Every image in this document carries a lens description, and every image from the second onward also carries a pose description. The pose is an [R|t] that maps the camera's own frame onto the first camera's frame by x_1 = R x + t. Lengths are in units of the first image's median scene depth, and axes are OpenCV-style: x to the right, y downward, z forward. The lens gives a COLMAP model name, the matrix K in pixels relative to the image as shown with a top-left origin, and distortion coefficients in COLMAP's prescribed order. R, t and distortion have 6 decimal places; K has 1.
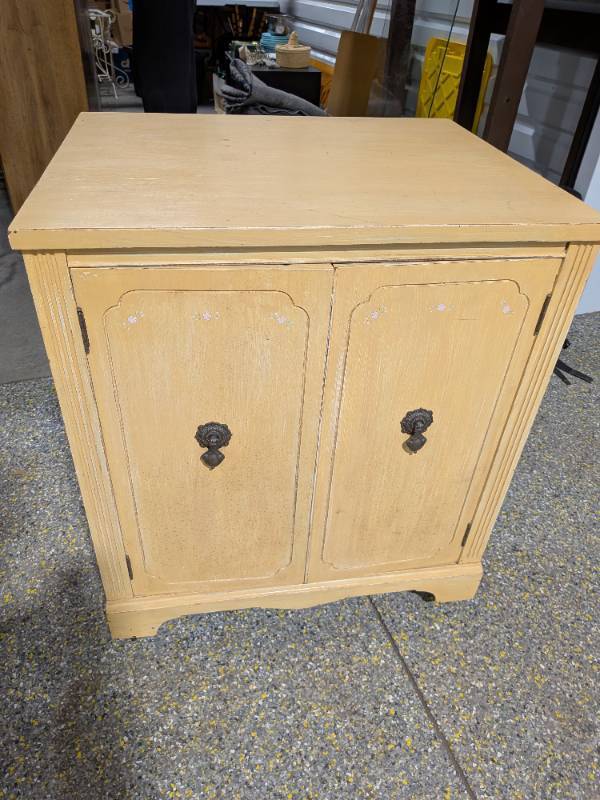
lens RADIAL K [[571.8, 0, 300.0], [0, 571.8, 400.0], [0, 0, 1]] dist [0.011390, -0.035943]
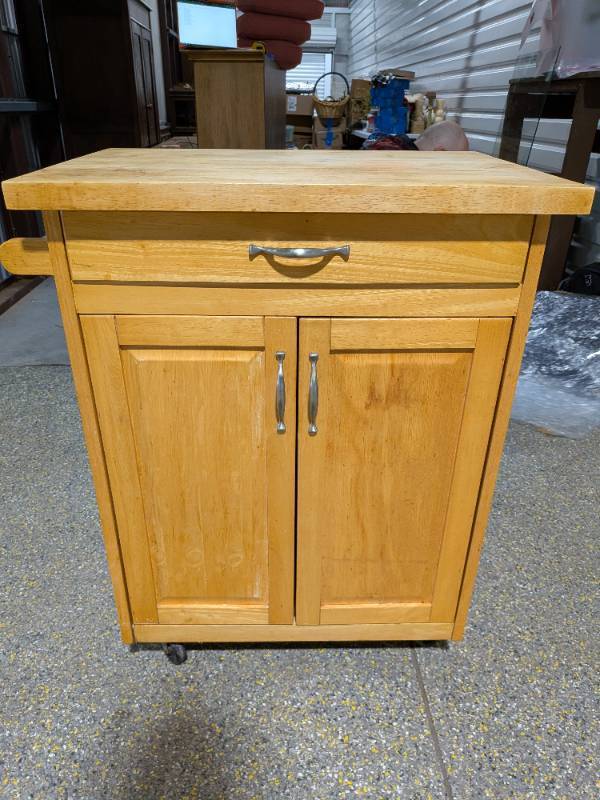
lens RADIAL K [[576.7, 0, 302.3], [0, 576.7, 415.7], [0, 0, 1]] dist [-0.007510, -0.003289]
pose [[0.954508, 0.113380, -0.275788, 0.362469], [-0.157109, 0.977324, -0.141966, 0.417653], [0.253439, 0.178836, 0.950677, -0.523252]]
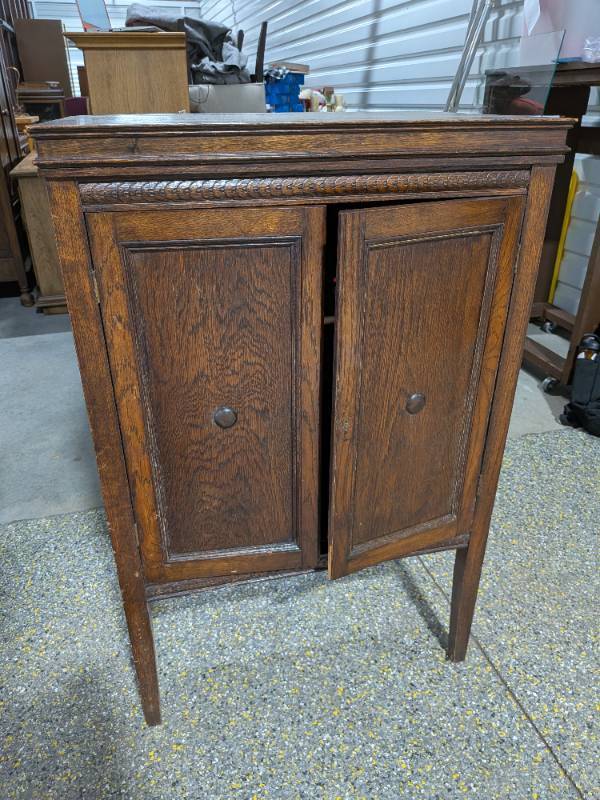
lens RADIAL K [[580.8, 0, 298.4], [0, 580.8, 396.5], [0, 0, 1]] dist [-0.011919, 0.002130]
pose [[0.996423, -0.014204, -0.083303, -0.206554], [-0.001097, 0.983516, -0.180819, -0.048181], [0.084498, 0.180264, 0.979982, 0.023031]]
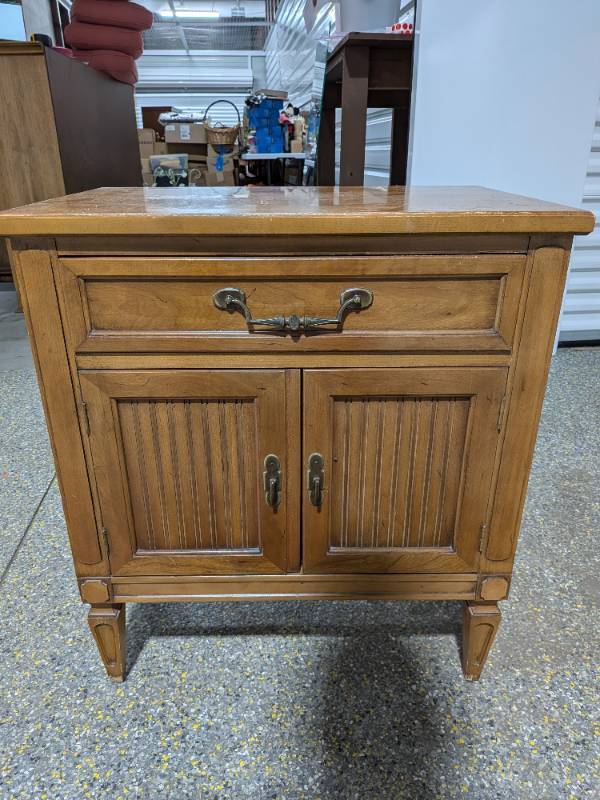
lens RADIAL K [[582.2, 0, 289.5], [0, 582.2, 401.6], [0, 0, 1]] dist [-0.001881, -0.000981]
pose [[0.969056, 0.044139, -0.242863, 0.982120], [-0.102887, 0.966568, -0.234863, 0.406376], [0.224377, 0.252582, 0.941200, -0.088480]]
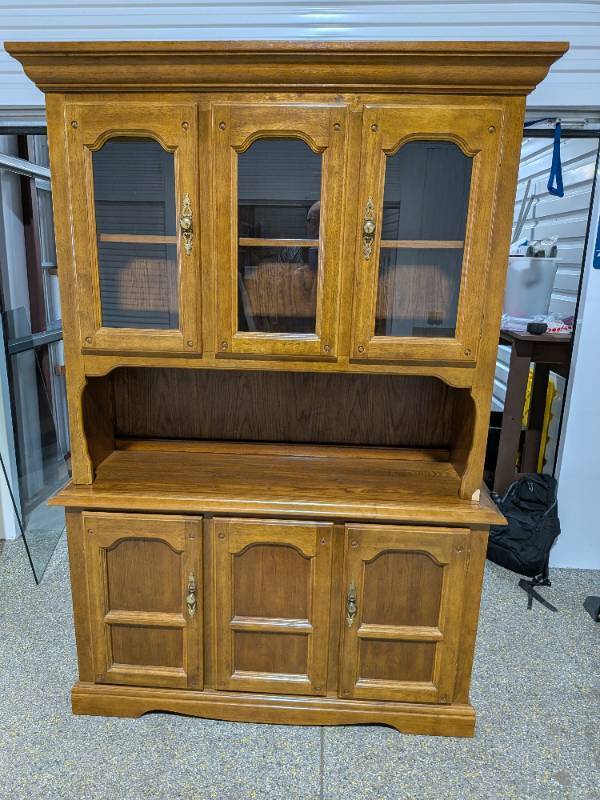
lens RADIAL K [[573.1, 0, 284.2], [0, 573.1, 400.1], [0, 0, 1]] dist [-0.003969, -0.000711]
pose [[0.912749, 0.067653, -0.402879, 0.753898], [-0.229745, 0.900467, -0.369293, 0.299011], [0.337795, 0.429631, 0.837443, -1.048572]]
